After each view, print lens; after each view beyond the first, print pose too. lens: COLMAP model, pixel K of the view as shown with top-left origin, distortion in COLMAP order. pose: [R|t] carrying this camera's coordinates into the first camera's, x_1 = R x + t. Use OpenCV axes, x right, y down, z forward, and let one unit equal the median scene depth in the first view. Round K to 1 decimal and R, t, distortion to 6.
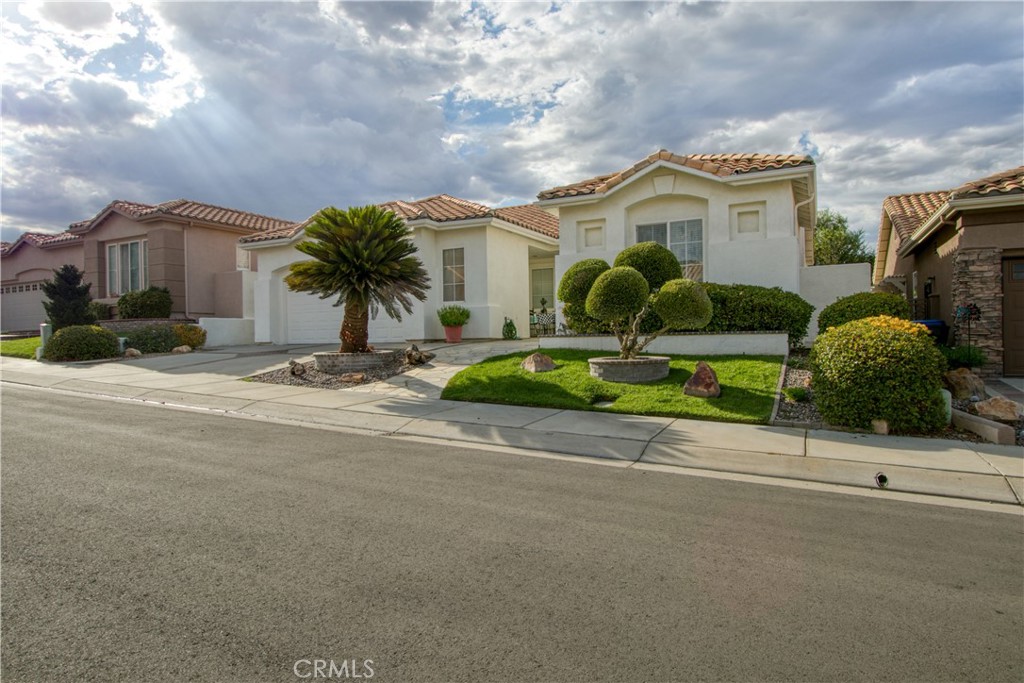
lens RADIAL K [[609.6, 0, 512.9], [0, 609.6, 322.2], [0, 0, 1]] dist [-0.000791, 0.001120]
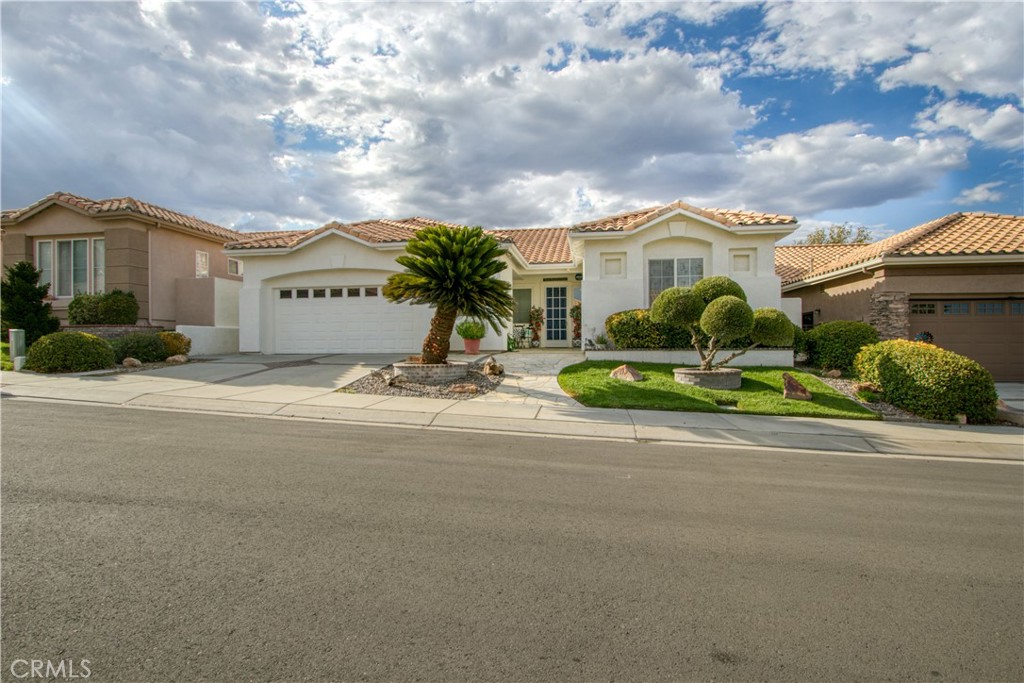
lens RADIAL K [[523.6, 0, 512.0], [0, 523.6, 341.5], [0, 0, 1]] dist [-0.002886, -0.001679]
pose [[0.949192, 0.014425, 0.314366, -0.391066], [-0.018856, 0.999761, 0.011056, -0.001360], [-0.314132, -0.016422, 0.949237, 0.090650]]
